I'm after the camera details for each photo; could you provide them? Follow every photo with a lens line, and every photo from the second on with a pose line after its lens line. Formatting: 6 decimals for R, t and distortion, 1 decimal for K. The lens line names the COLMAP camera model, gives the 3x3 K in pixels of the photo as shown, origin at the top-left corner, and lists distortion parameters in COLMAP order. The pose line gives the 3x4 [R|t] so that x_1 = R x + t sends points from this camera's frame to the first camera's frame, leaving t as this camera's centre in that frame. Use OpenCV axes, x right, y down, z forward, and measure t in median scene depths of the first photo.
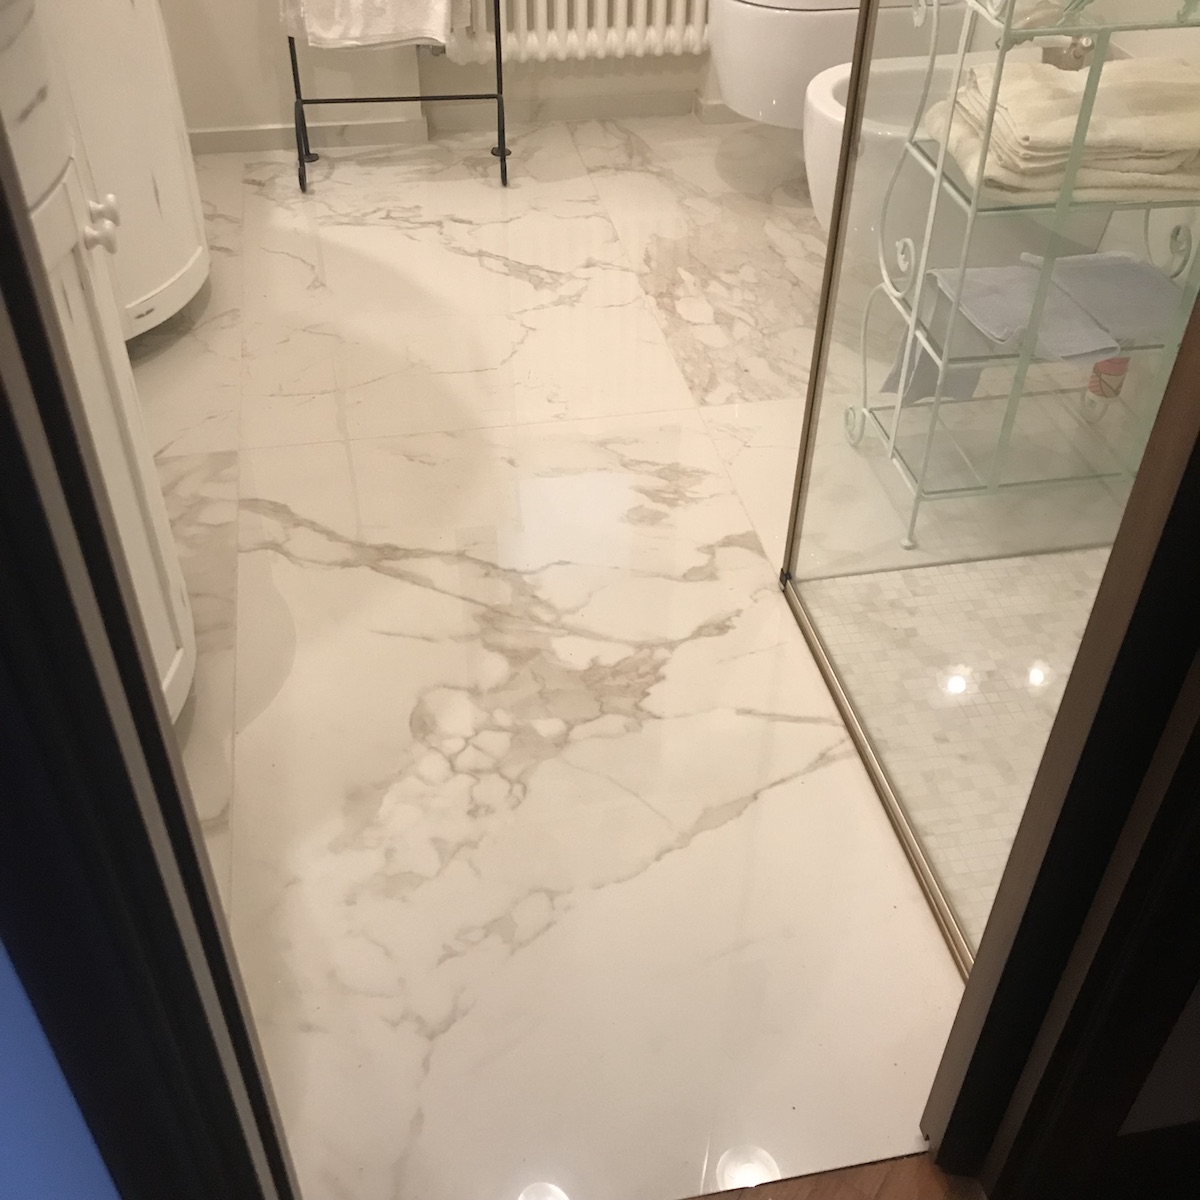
lens RADIAL K [[1311.2, 0, 616.9], [0, 1311.2, 592.4], [0, 0, 1]] dist [0.045258, 0.000000]
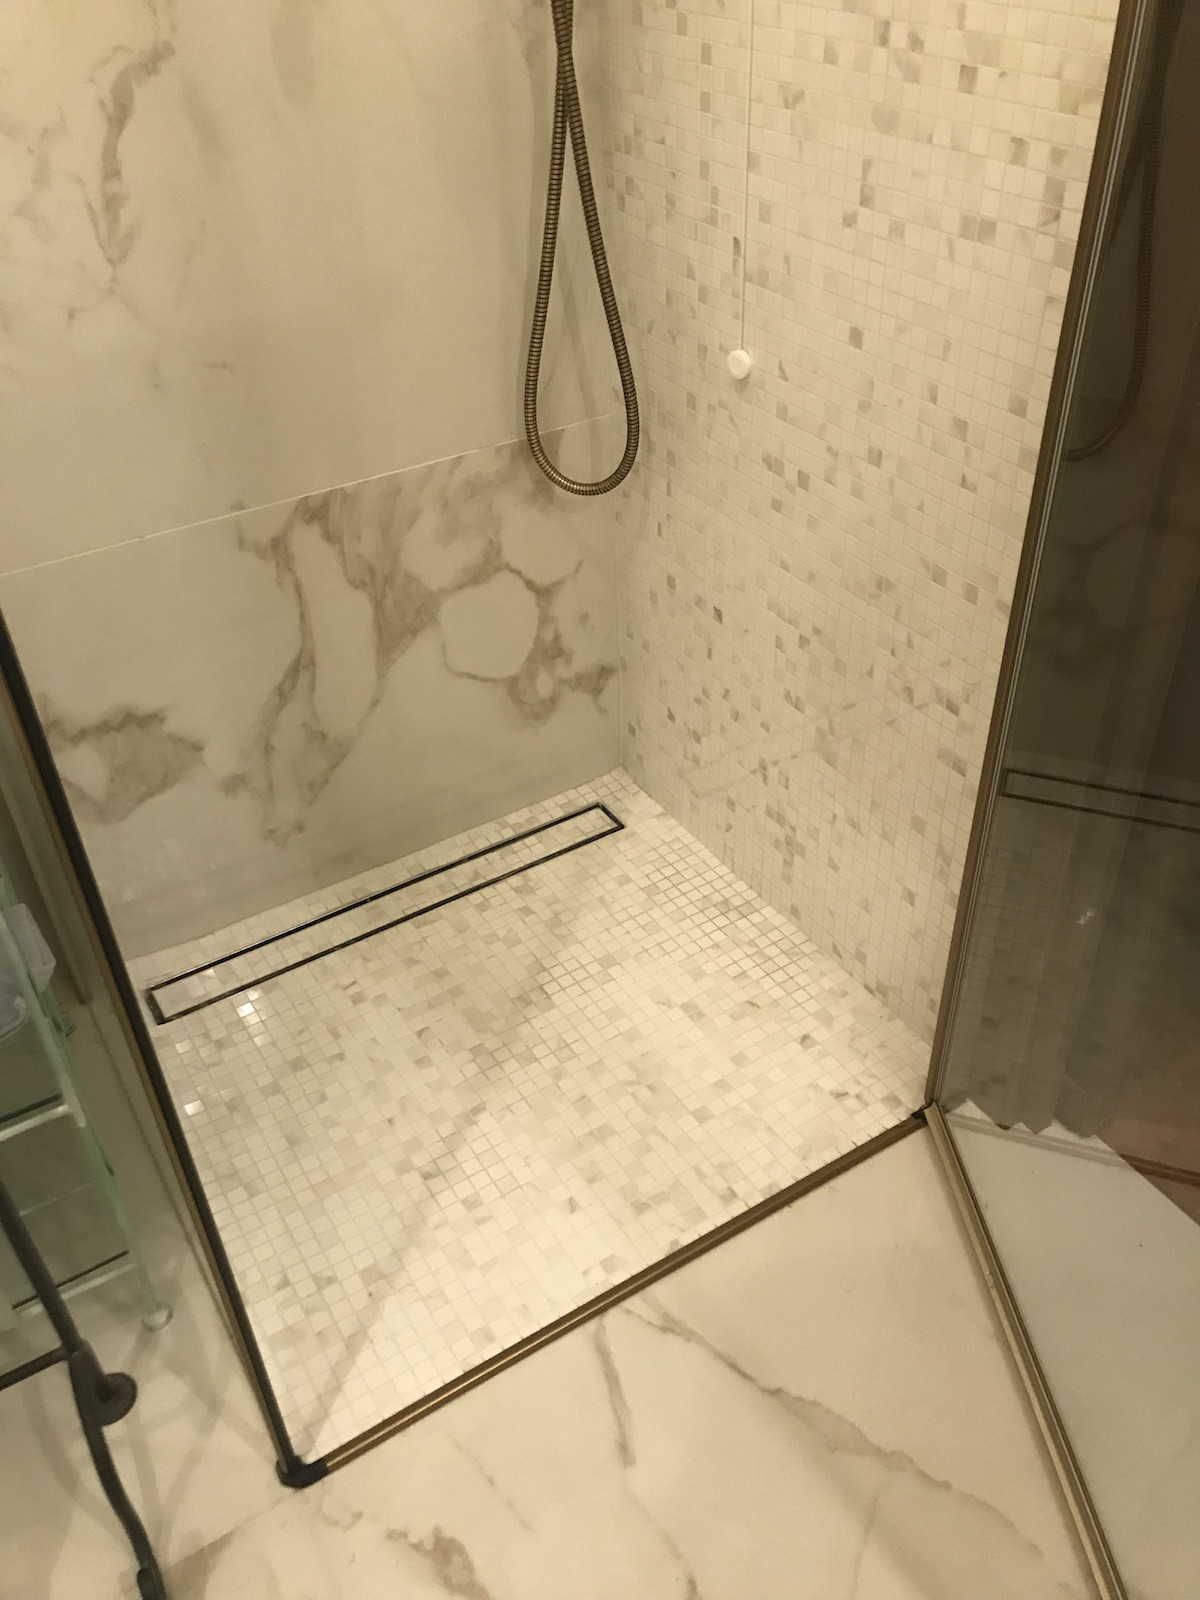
lens RADIAL K [[1311.6, 0, 615.1], [0, 1311.6, 793.3], [0, 0, 1]] dist [0.027635, -0.029839]
pose [[-0.348897, -0.577484, 0.738094, -0.153982], [0.621929, 0.446486, 0.643316, -0.379924], [-0.701053, 0.683493, 0.203376, 0.515638]]
